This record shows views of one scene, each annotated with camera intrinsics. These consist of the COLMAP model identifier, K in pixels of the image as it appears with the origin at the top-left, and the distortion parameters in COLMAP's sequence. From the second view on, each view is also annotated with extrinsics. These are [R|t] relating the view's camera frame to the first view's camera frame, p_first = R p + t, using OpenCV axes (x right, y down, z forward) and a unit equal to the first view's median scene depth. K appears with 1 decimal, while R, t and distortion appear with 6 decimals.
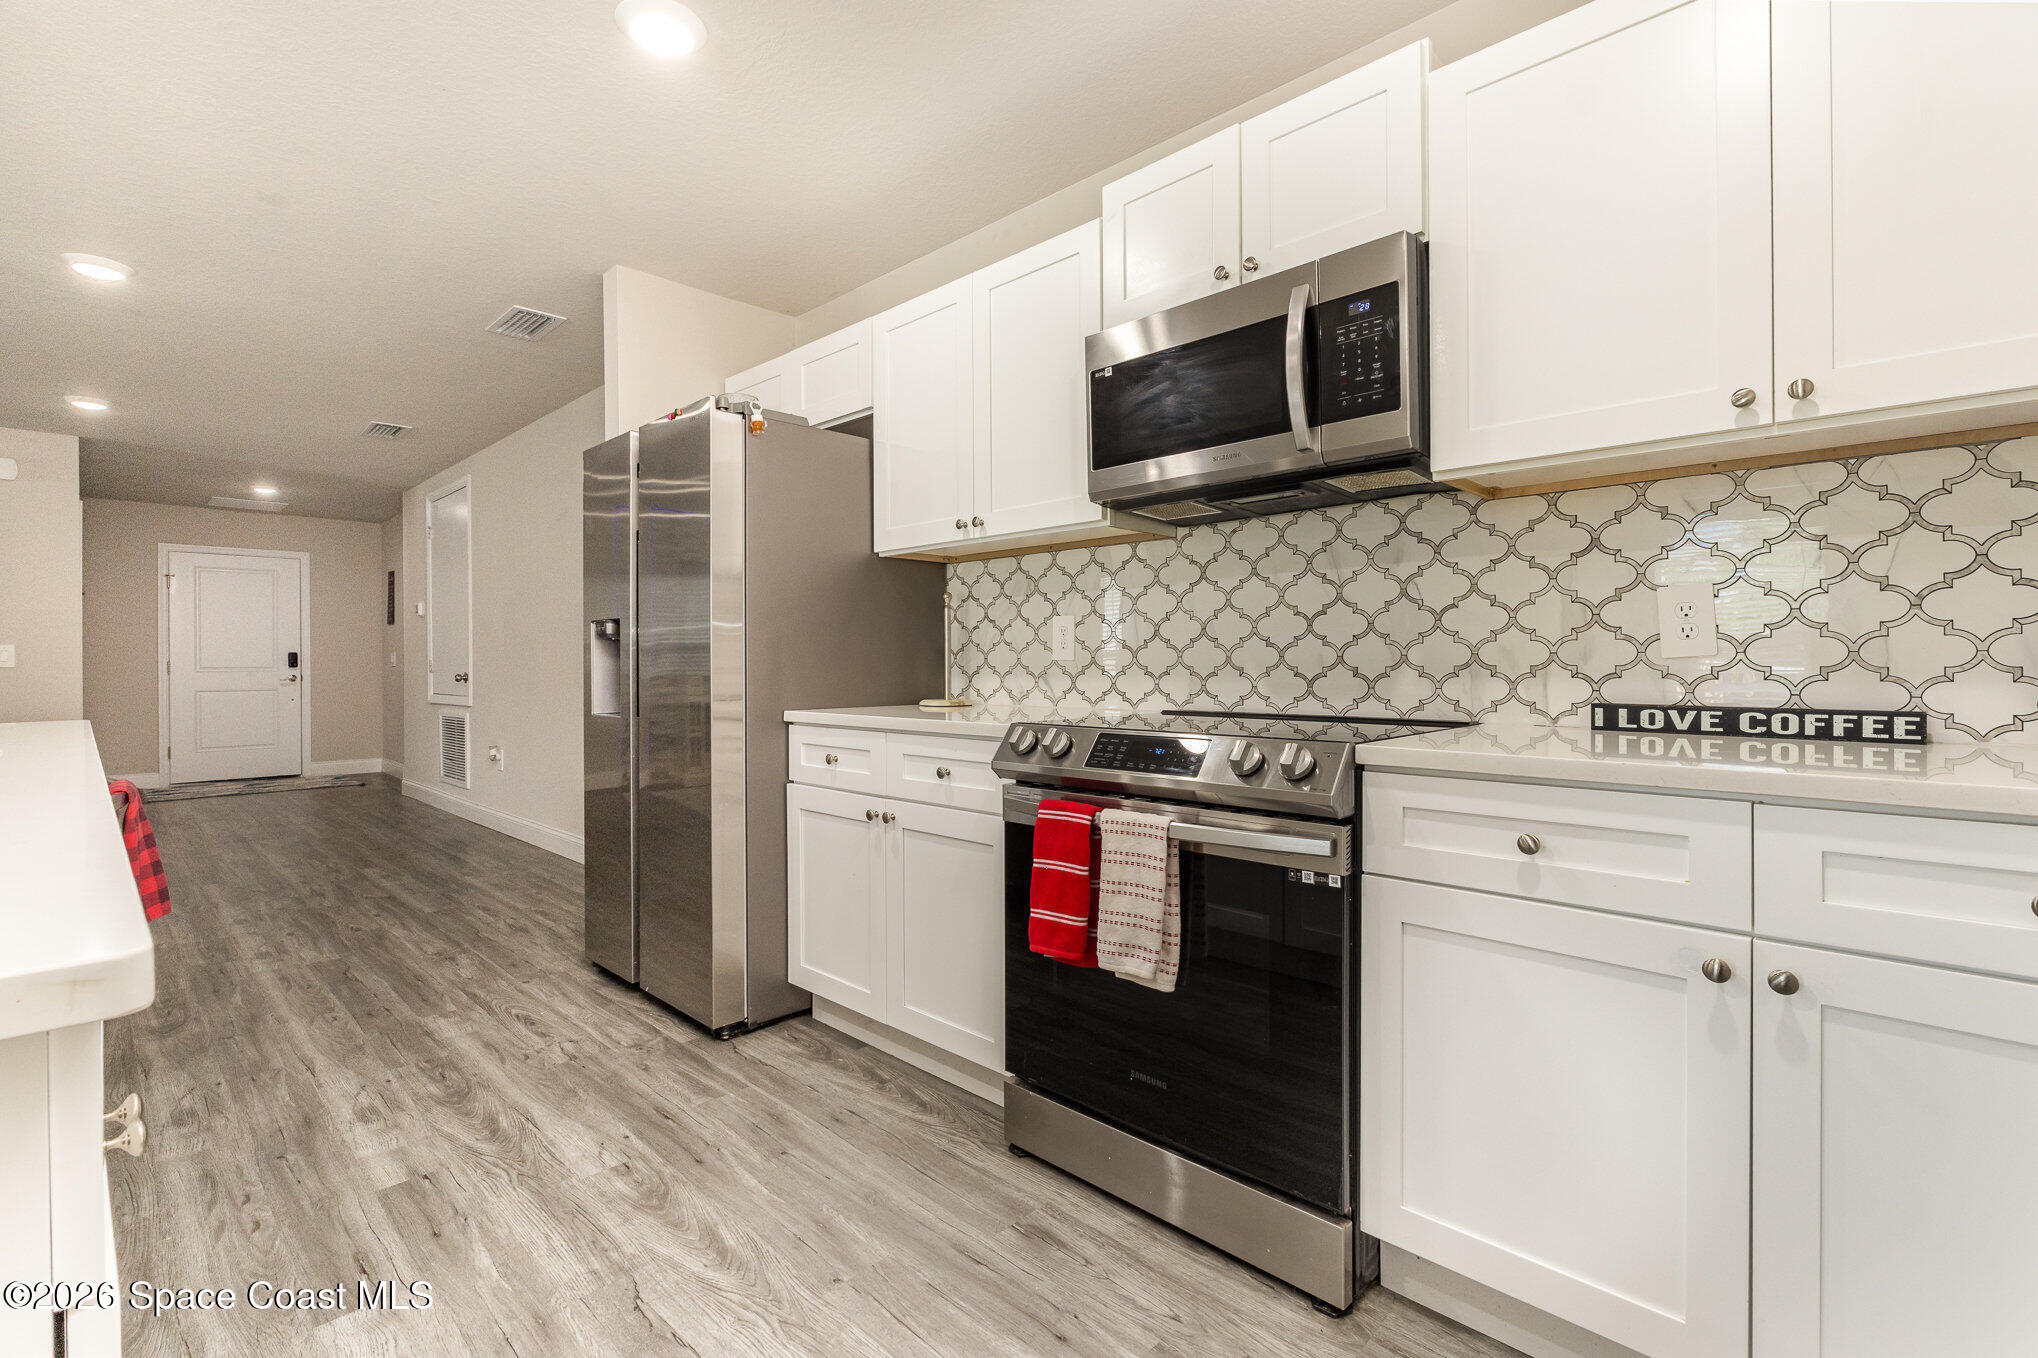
lens RADIAL K [[915.5, 0, 1019.6], [0, 915.5, 663.5], [0, 0, 1]] dist [-0.004893, 0.000286]
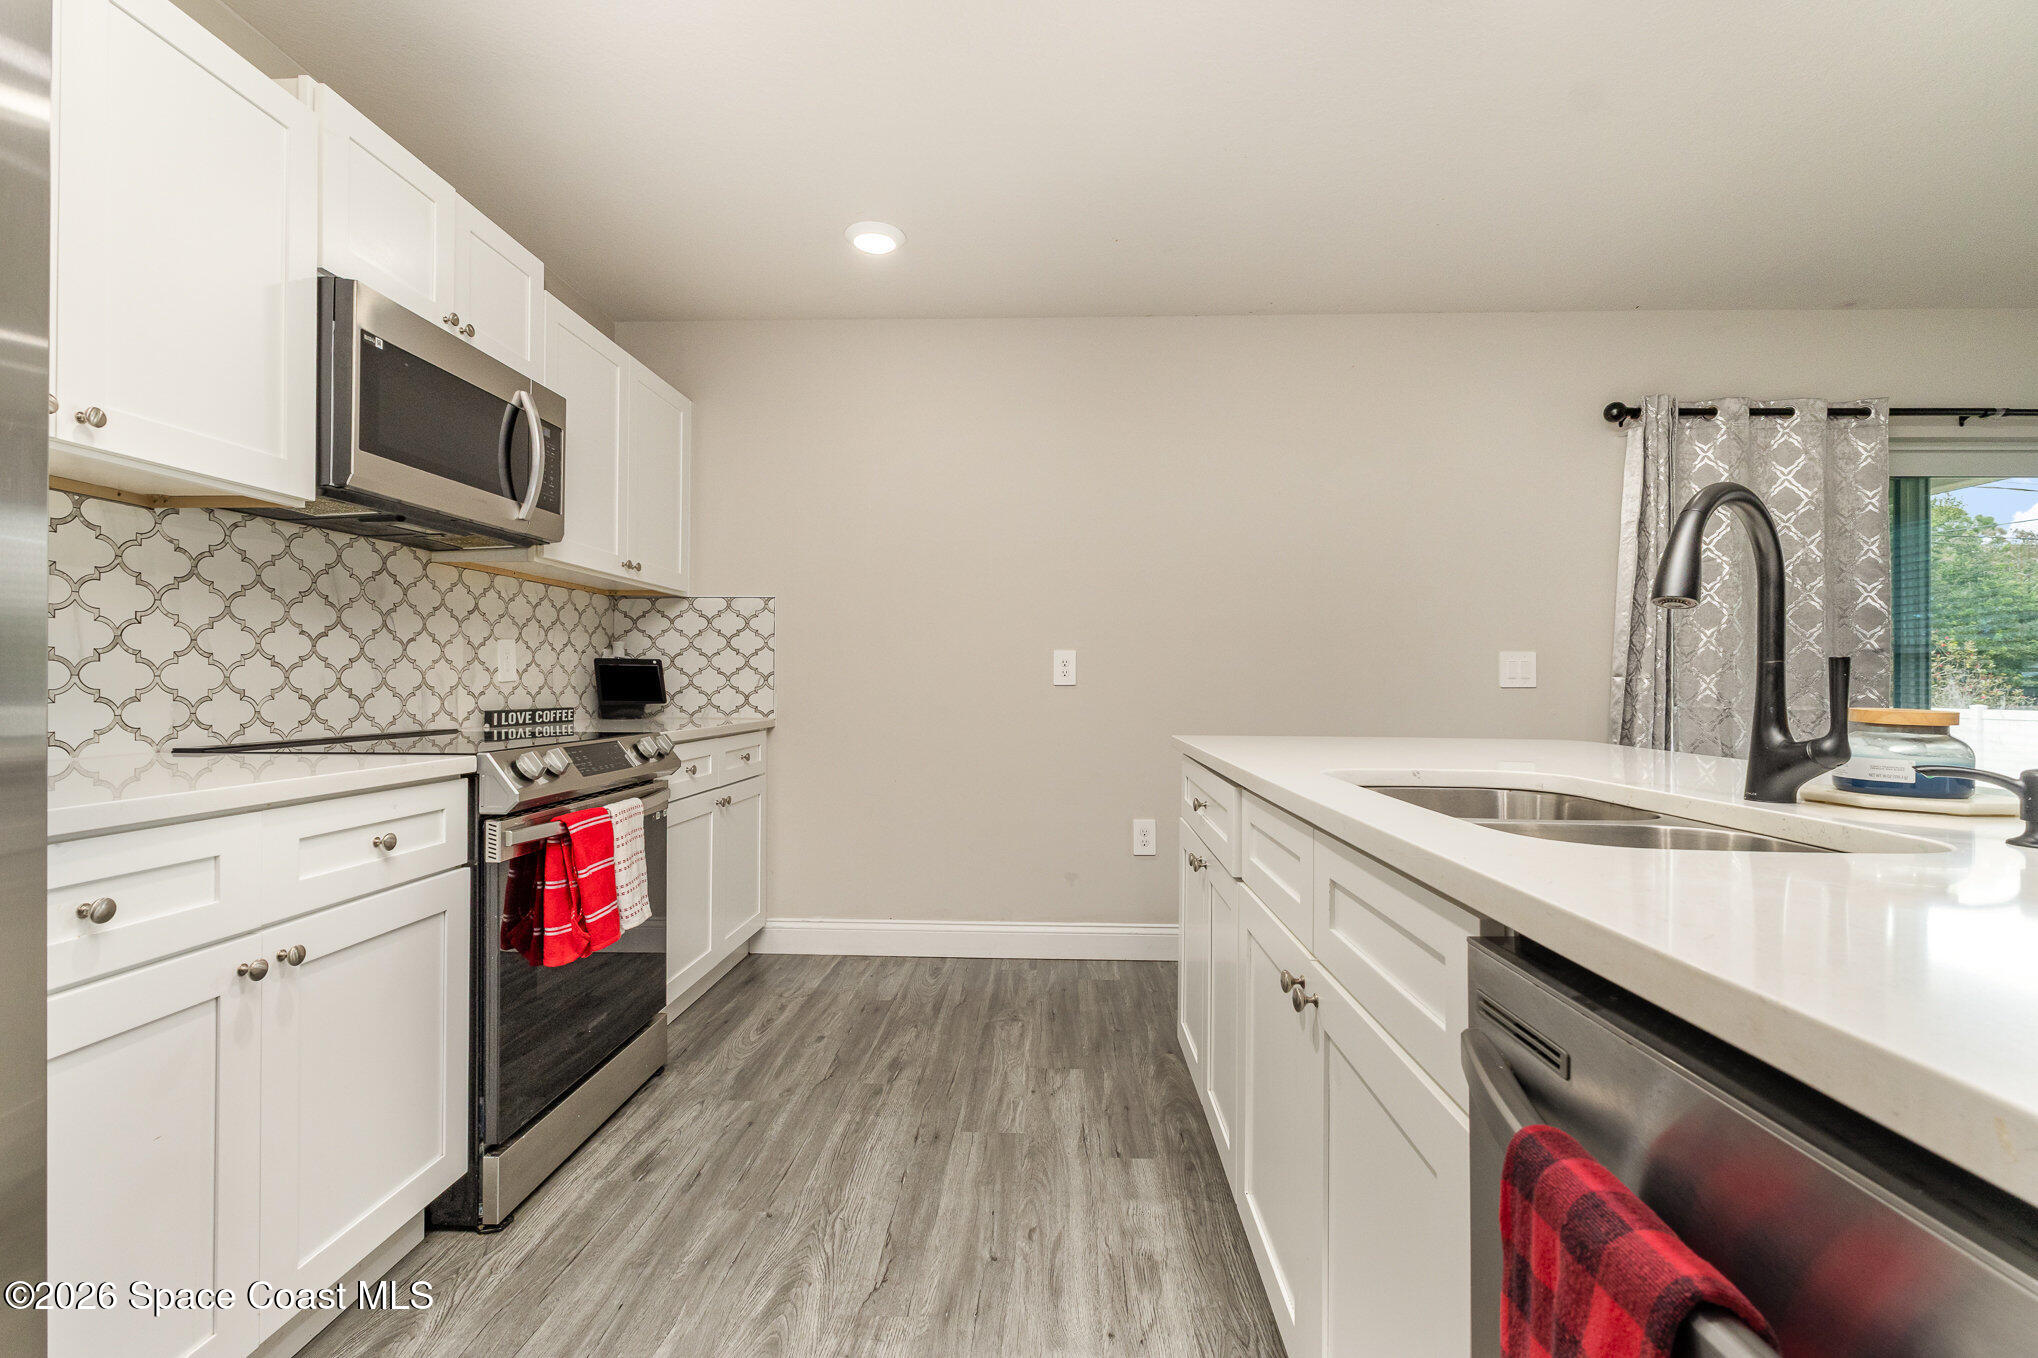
lens RADIAL K [[909.7, 0, 1017.4], [0, 909.7, 679.0], [0, 0, 1]] dist [-0.001454, -0.000202]
pose [[-0.663427, 0.005653, 0.748219, -0.874003], [0.000593, 0.999975, -0.007029, 0.000626], [-0.748241, -0.004219, -0.663414, 1.047921]]
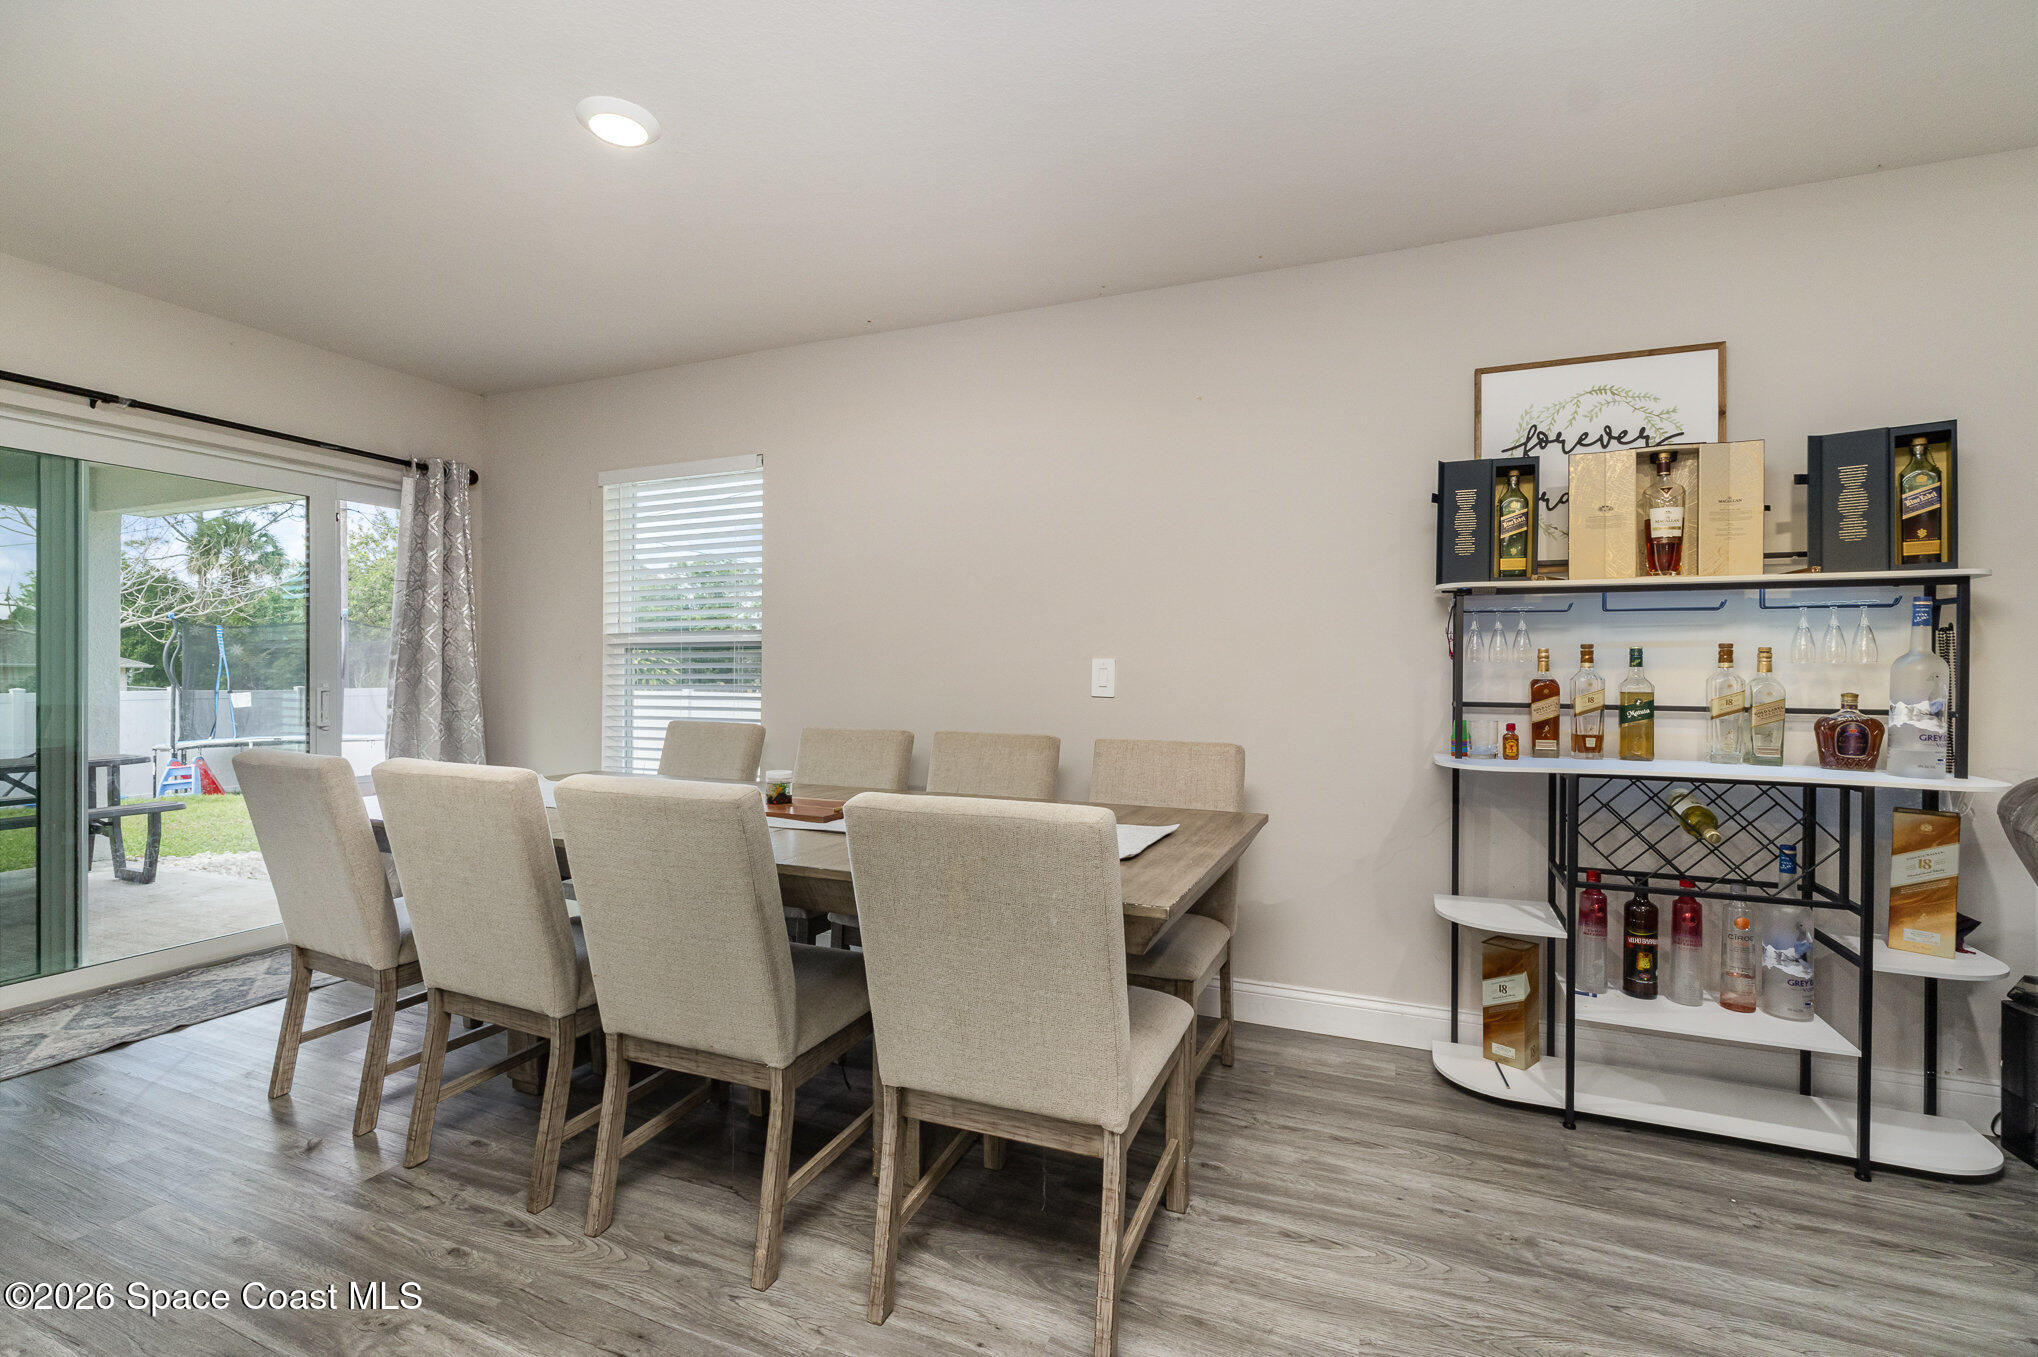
lens RADIAL K [[911.3, 0, 1022.0], [0, 911.3, 672.1], [0, 0, 1]] dist [-0.001312, 0.000485]
pose [[-0.932105, 0.002525, -0.362180, -1.588942], [-0.000090, 0.999974, 0.007203, -0.034983], [0.362189, 0.006747, -0.932080, 0.699091]]
